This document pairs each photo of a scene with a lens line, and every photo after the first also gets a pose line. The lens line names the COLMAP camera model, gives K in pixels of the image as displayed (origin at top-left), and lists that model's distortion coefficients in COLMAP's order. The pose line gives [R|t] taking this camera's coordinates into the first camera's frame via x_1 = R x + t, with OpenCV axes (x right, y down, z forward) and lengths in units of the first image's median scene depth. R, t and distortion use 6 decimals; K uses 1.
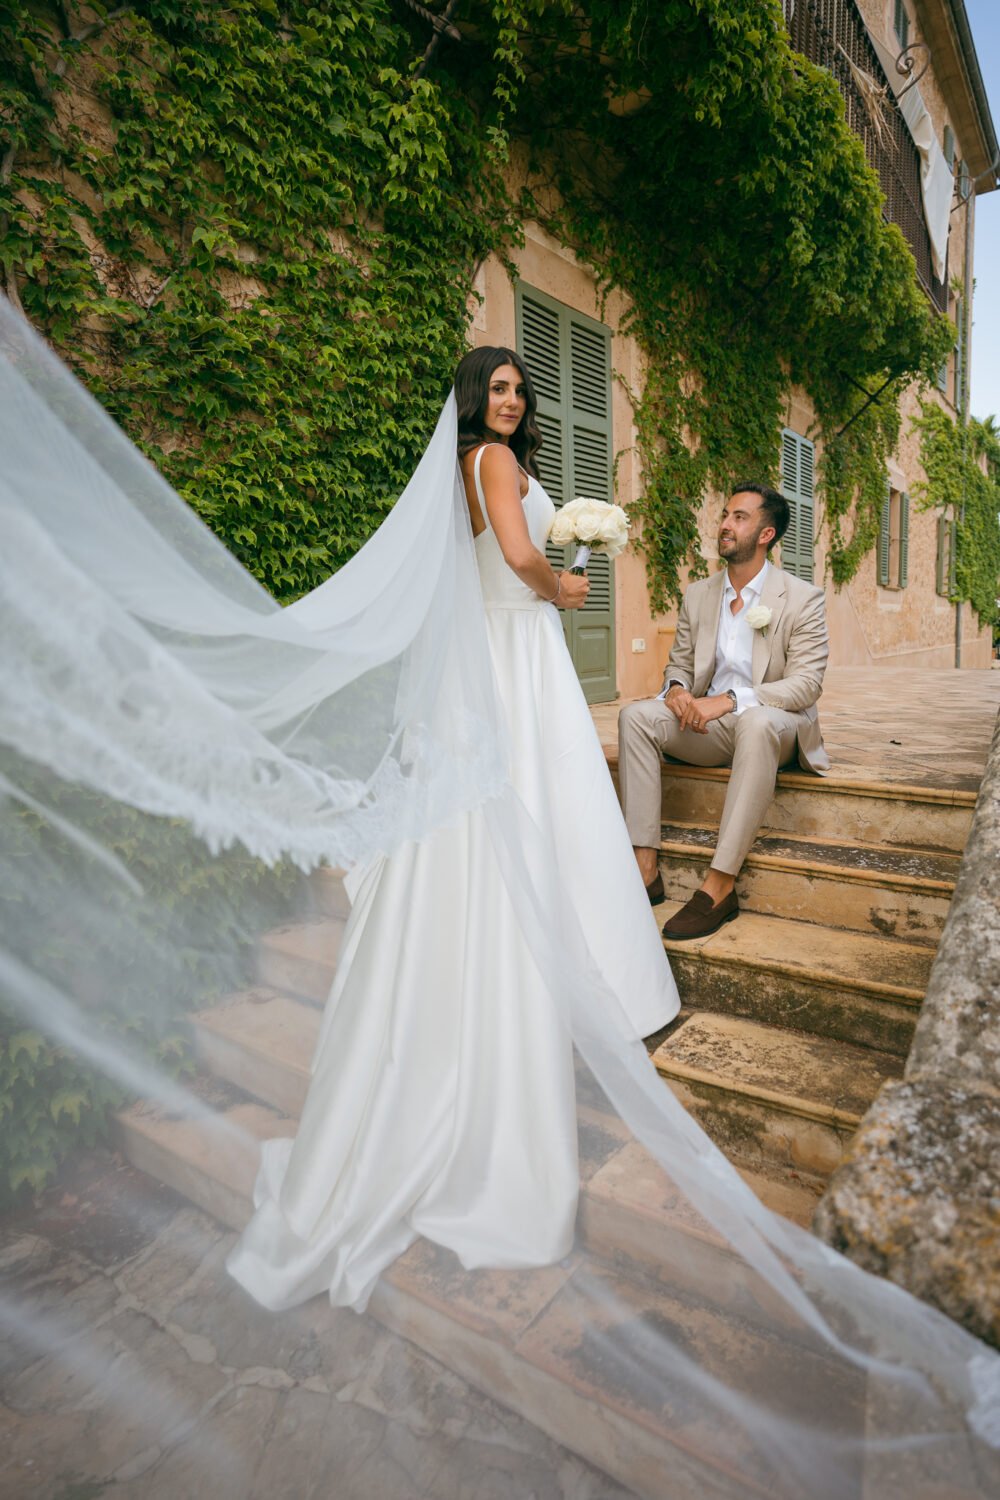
lens RADIAL K [[859.0, 0, 500.0], [0, 859.0, 750.0], [0, 0, 1]] dist [-0.095302, 0.051354]
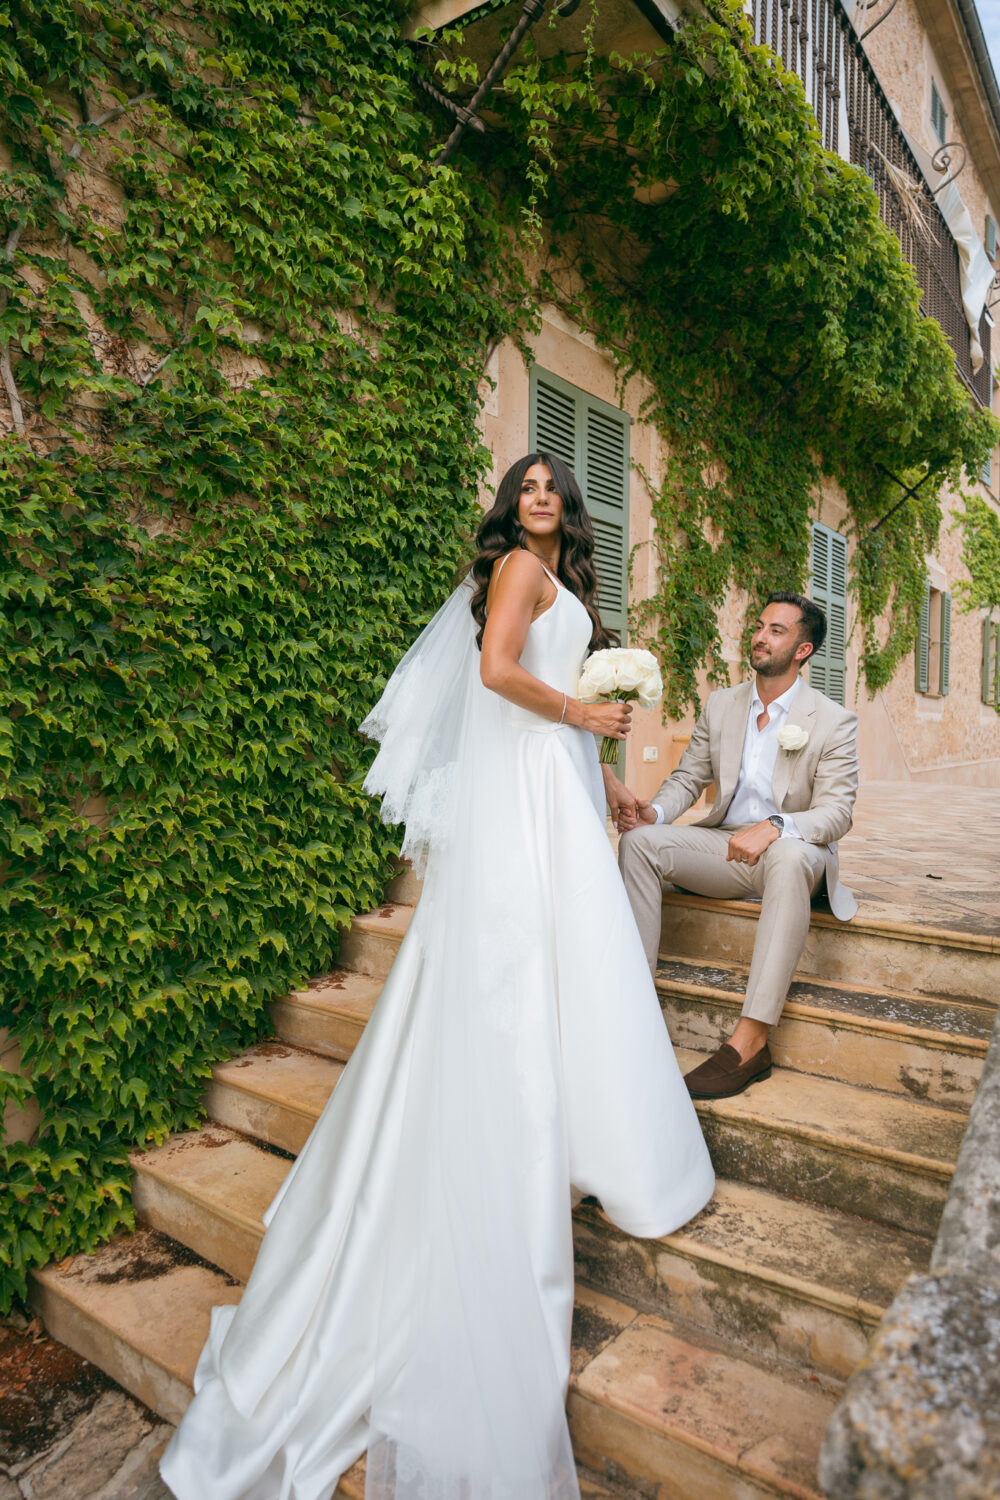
lens RADIAL K [[964.0, 0, 500.0], [0, 964.0, 750.0], [0, 0, 1]] dist [-0.078330, 0.047035]
pose [[0.999157, 0.040794, 0.004640, -0.005081], [-0.040051, 0.993298, -0.108421, -0.016212], [-0.009032, 0.108144, 0.994094, -0.029091]]
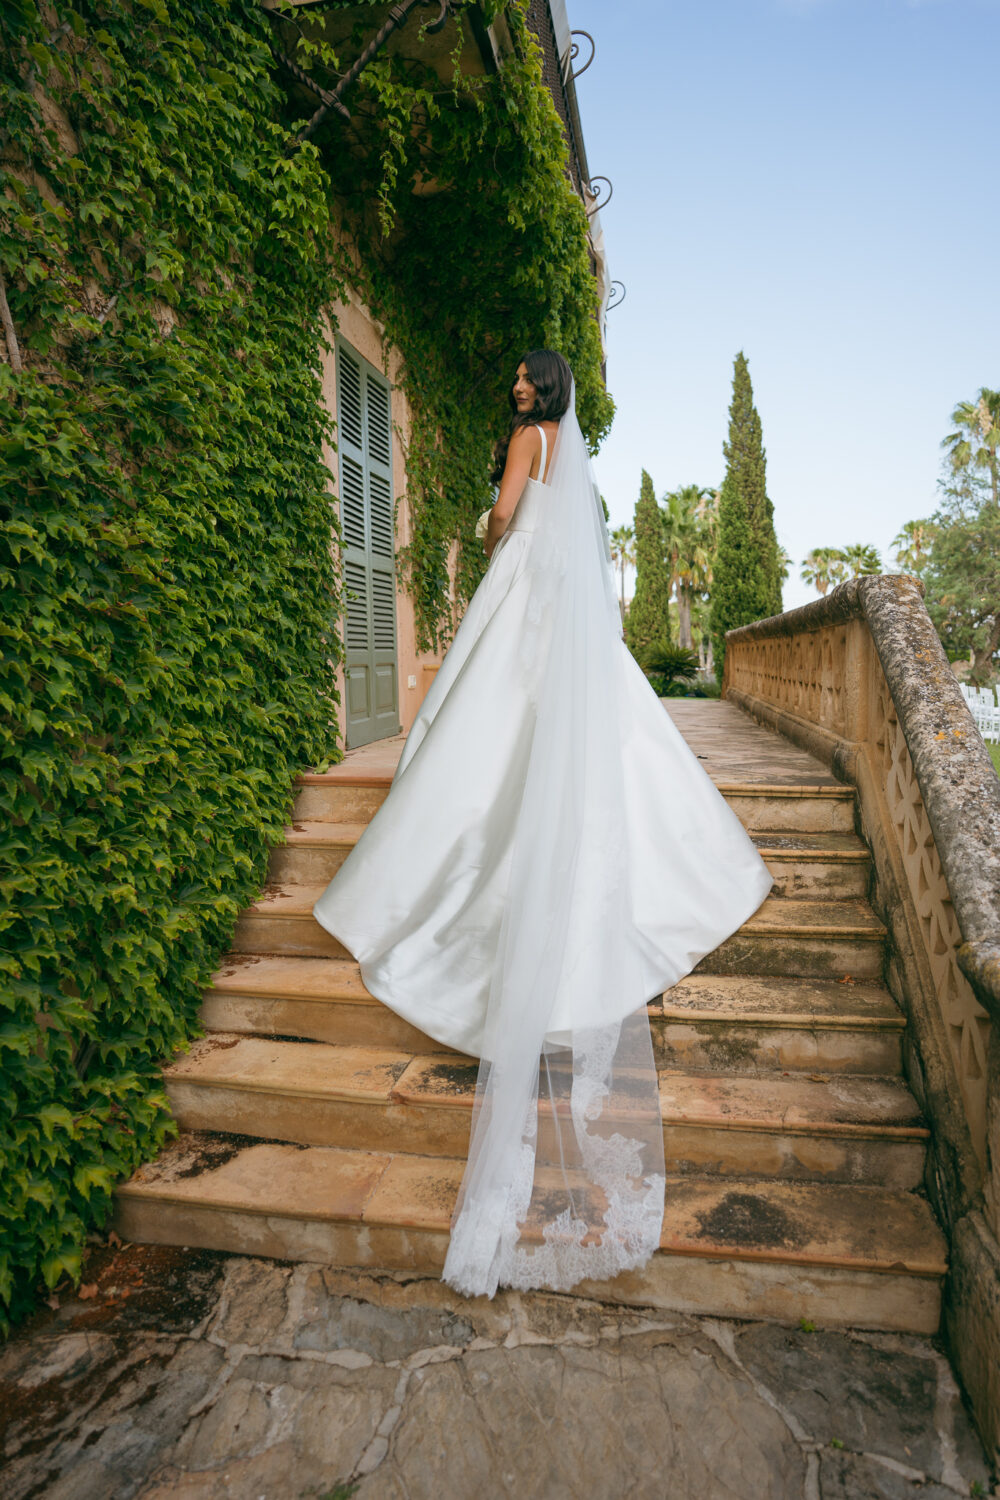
lens RADIAL K [[900.2, 0, 500.0], [0, 900.2, 750.0], [0, 0, 1]] dist [-0.091568, 0.051514]
pose [[0.899448, -0.034827, 0.435638, -0.411739], [0.055417, 0.997862, -0.034642, 0.010565], [-0.433500, 0.055300, 0.899455, -0.062911]]
